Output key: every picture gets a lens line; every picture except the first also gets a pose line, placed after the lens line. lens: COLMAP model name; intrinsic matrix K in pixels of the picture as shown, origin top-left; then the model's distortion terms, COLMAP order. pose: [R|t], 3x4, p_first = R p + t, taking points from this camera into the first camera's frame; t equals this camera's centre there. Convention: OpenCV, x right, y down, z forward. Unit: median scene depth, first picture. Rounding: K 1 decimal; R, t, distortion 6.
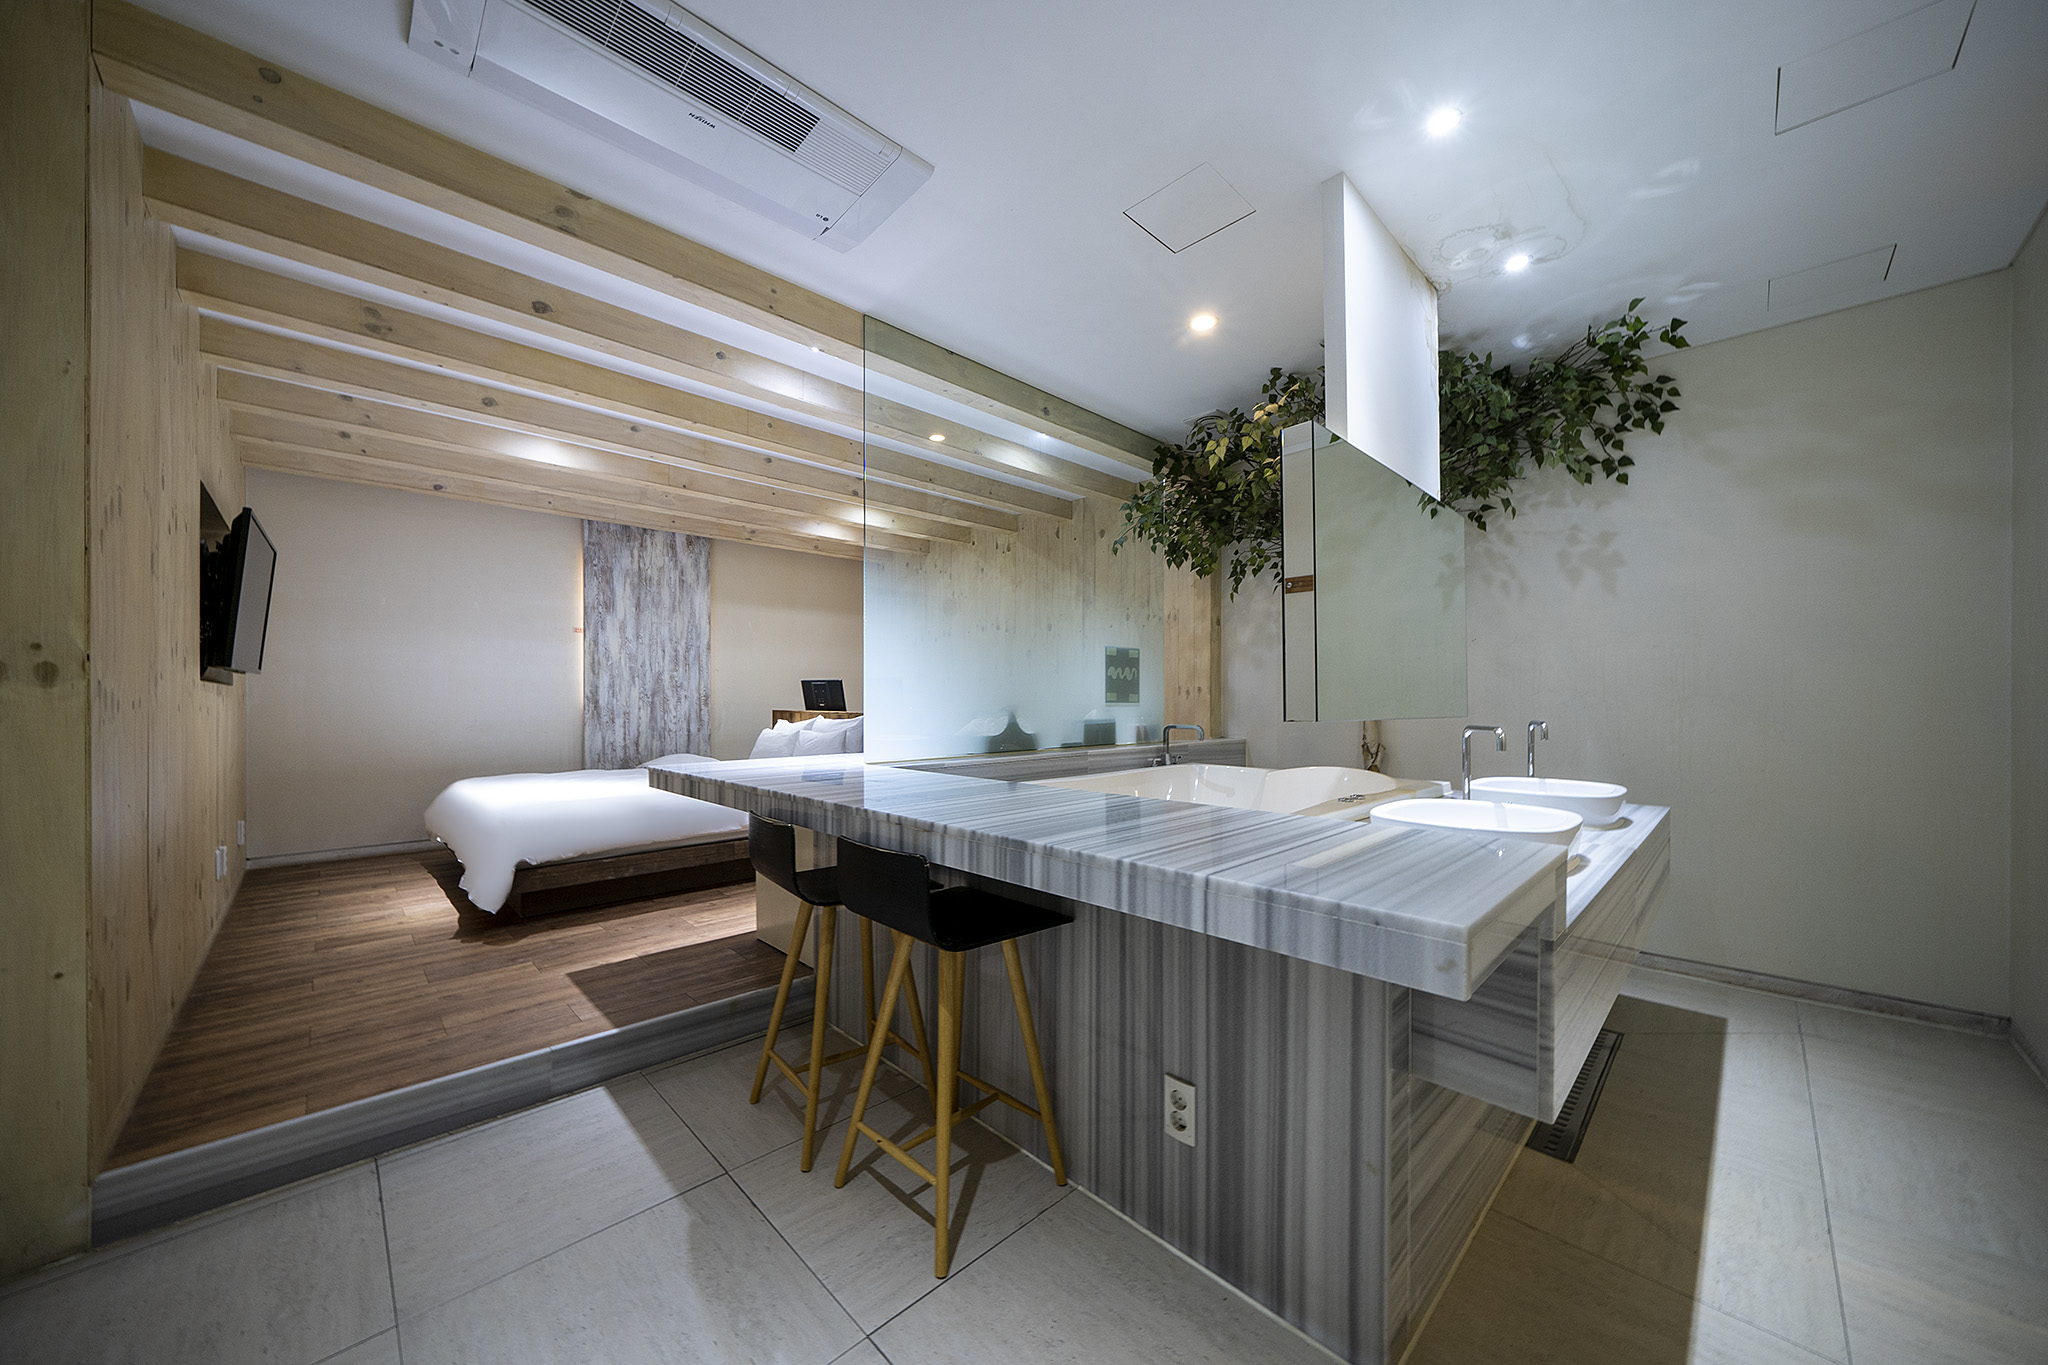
lens RADIAL K [[713.9, 0, 963.5], [0, 713.9, 697.2], [0, 0, 1]] dist [-0.004398, -0.000135]
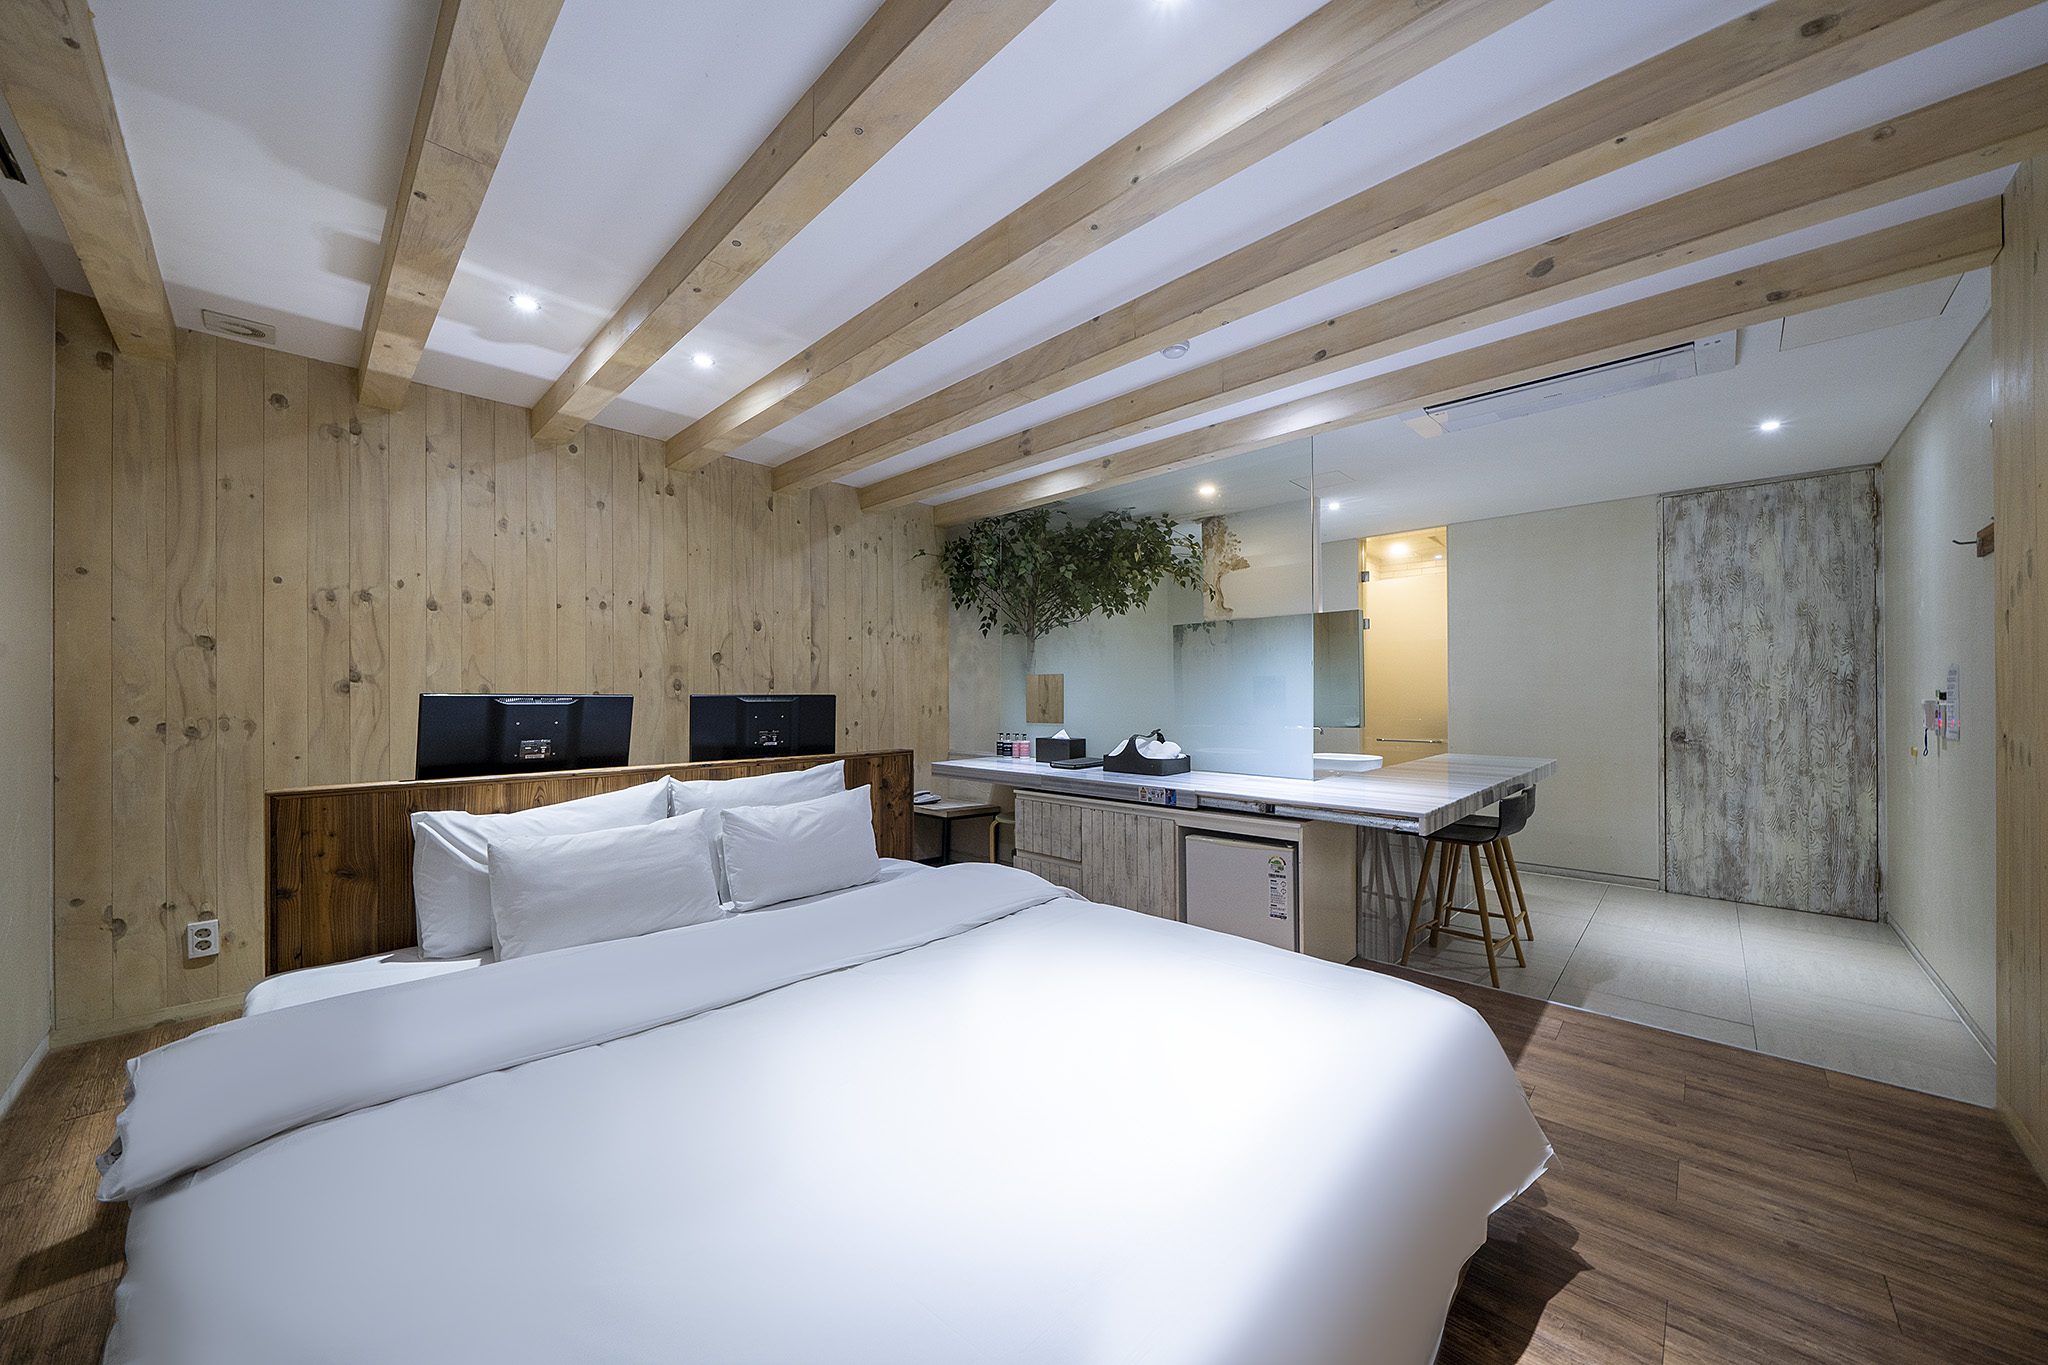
lens RADIAL K [[713.9, 0, 1032.0], [0, 713.9, 691.5], [0, 0, 1]] dist [-0.004398, -0.000135]
pose [[-0.077501, 0.002930, 0.996988, -0.569279], [0.001429, 0.999995, -0.002827, -0.024266], [-0.996991, 0.001205, -0.077505, 0.686375]]
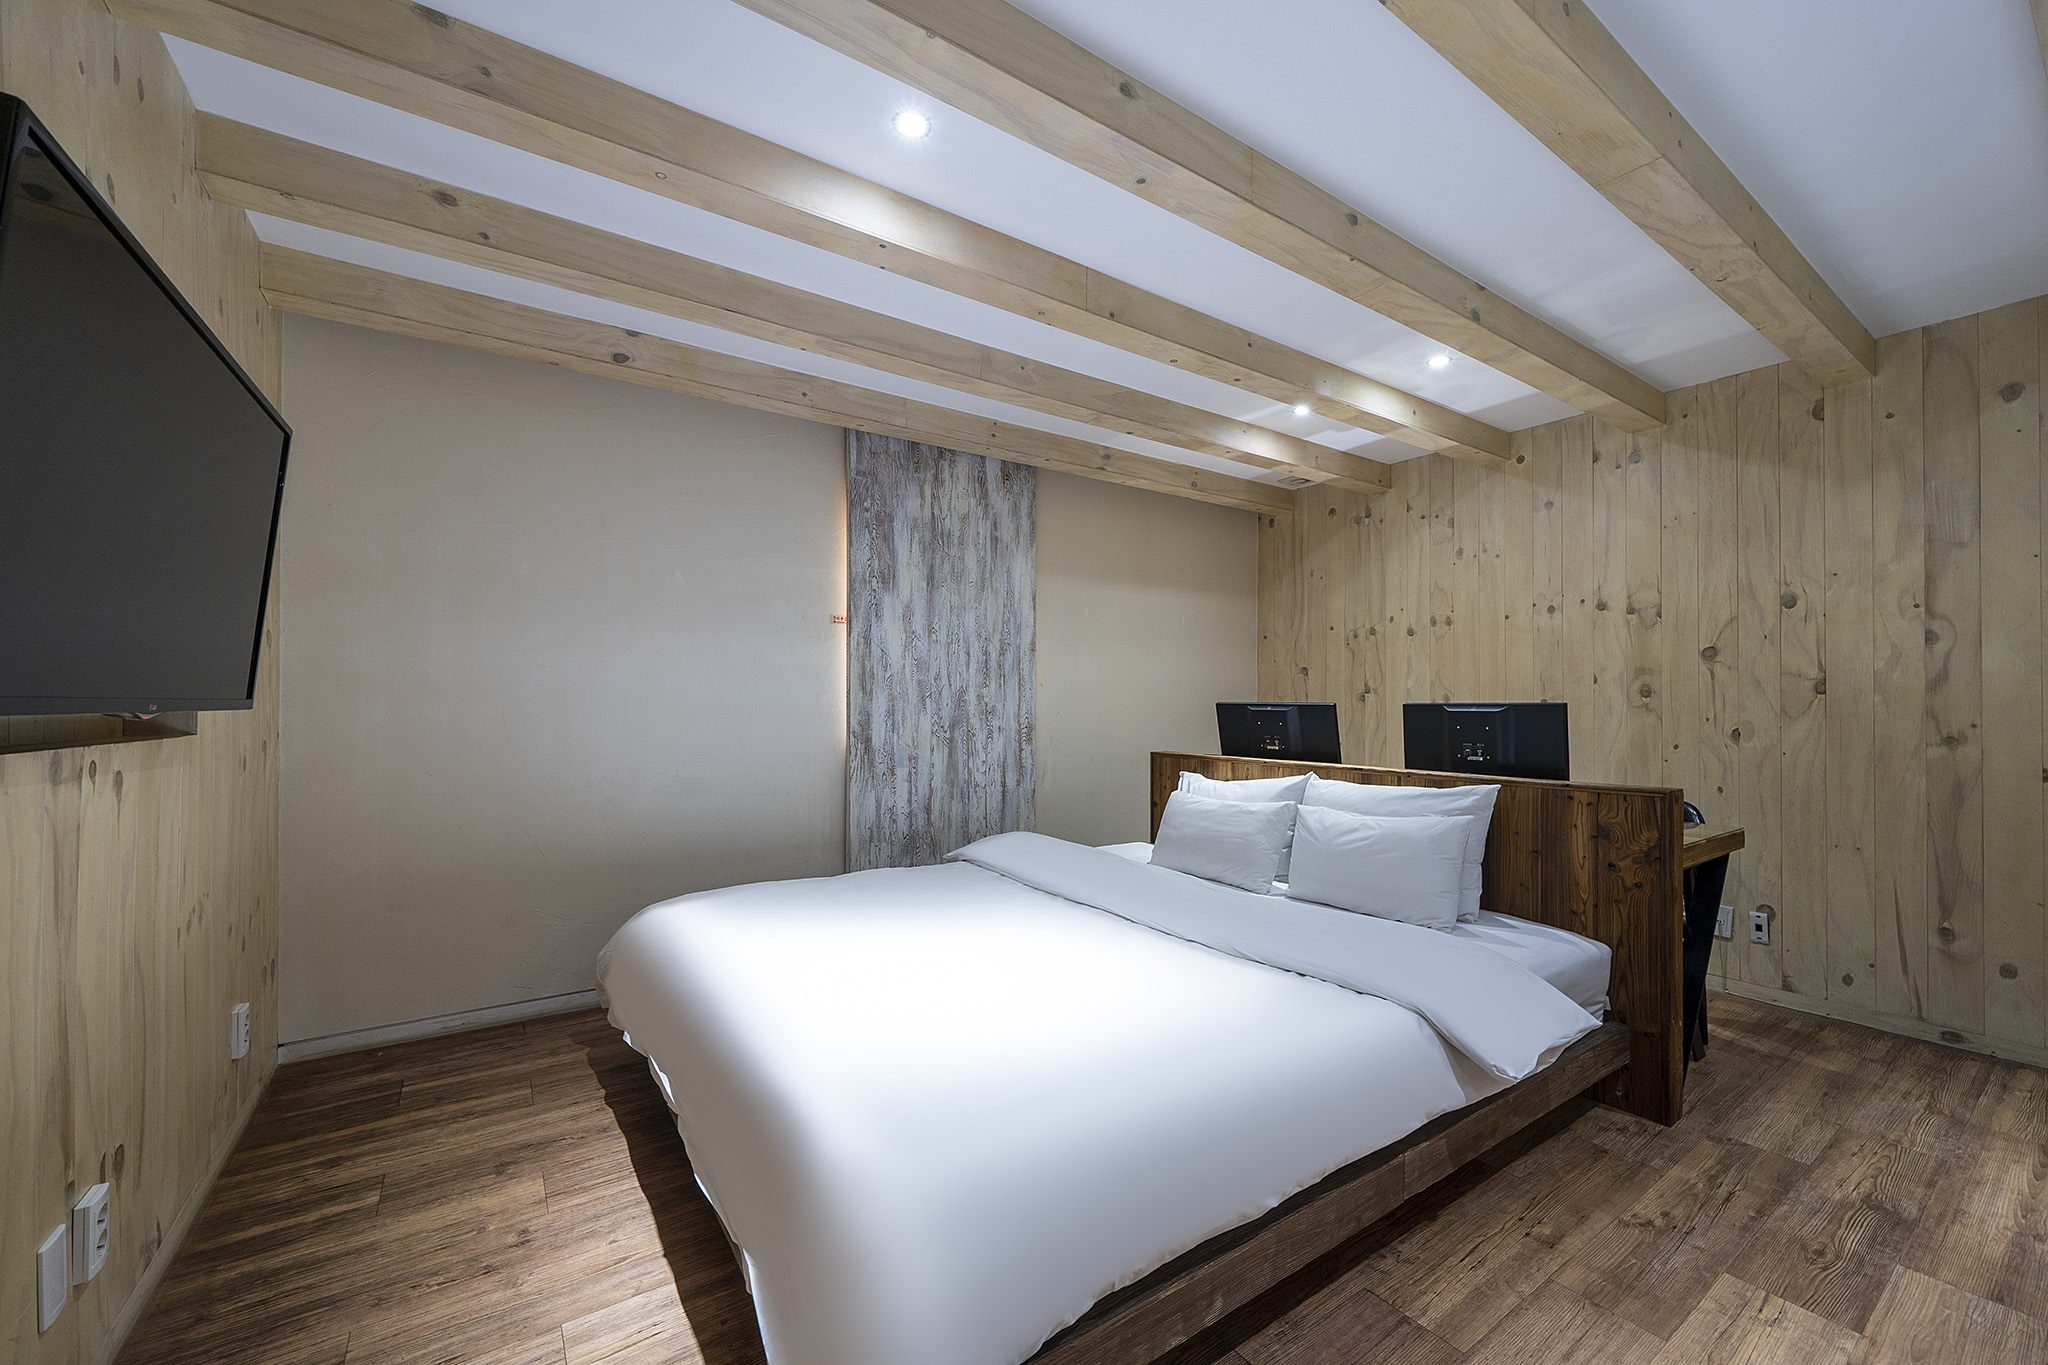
lens RADIAL K [[715.2, 0, 1032.2], [0, 715.2, 699.0], [0, 0, 1]] dist [0.001196, 0.000107]
pose [[0.997670, -0.001147, -0.068209, -0.333295], [0.000793, 0.999986, -0.005208, -0.024000], [0.068214, 0.005142, 0.997657, 0.410343]]
